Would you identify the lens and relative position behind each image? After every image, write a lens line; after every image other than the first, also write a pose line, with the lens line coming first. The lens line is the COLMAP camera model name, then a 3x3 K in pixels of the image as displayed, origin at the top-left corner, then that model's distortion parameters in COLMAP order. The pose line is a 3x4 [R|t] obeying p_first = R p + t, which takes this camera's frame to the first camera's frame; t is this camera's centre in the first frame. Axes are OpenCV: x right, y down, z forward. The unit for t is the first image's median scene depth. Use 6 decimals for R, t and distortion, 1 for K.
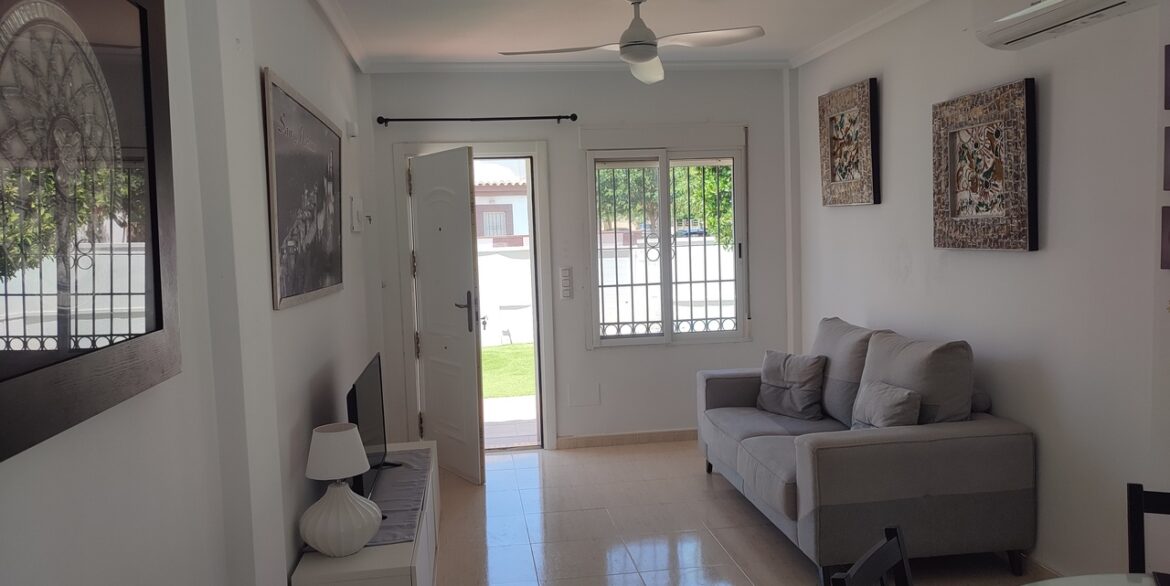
lens RADIAL K [[874.5, 0, 587.8], [0, 874.5, 294.6], [0, 0, 1]] dist [0.023603, -0.008675]
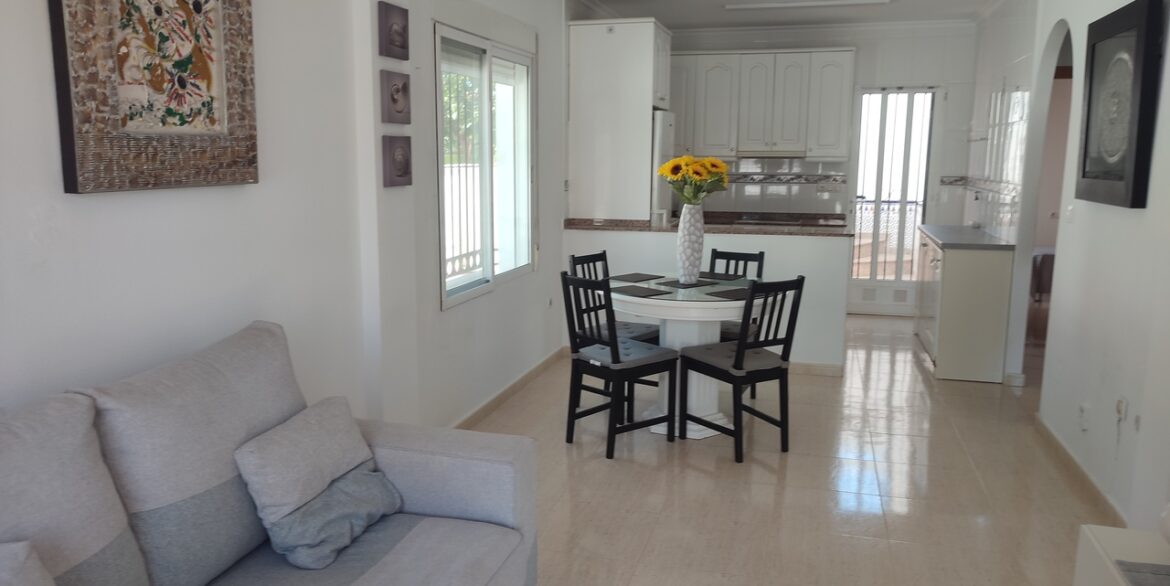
lens RADIAL K [[874.5, 0, 589.6], [0, 874.5, 300.6], [0, 0, 1]] dist [0.023603, -0.008675]
pose [[-0.923761, -0.031700, 0.381656, -0.047295], [0.059077, 0.972844, 0.223795, -0.075786], [-0.378386, 0.229280, -0.896802, 1.168037]]
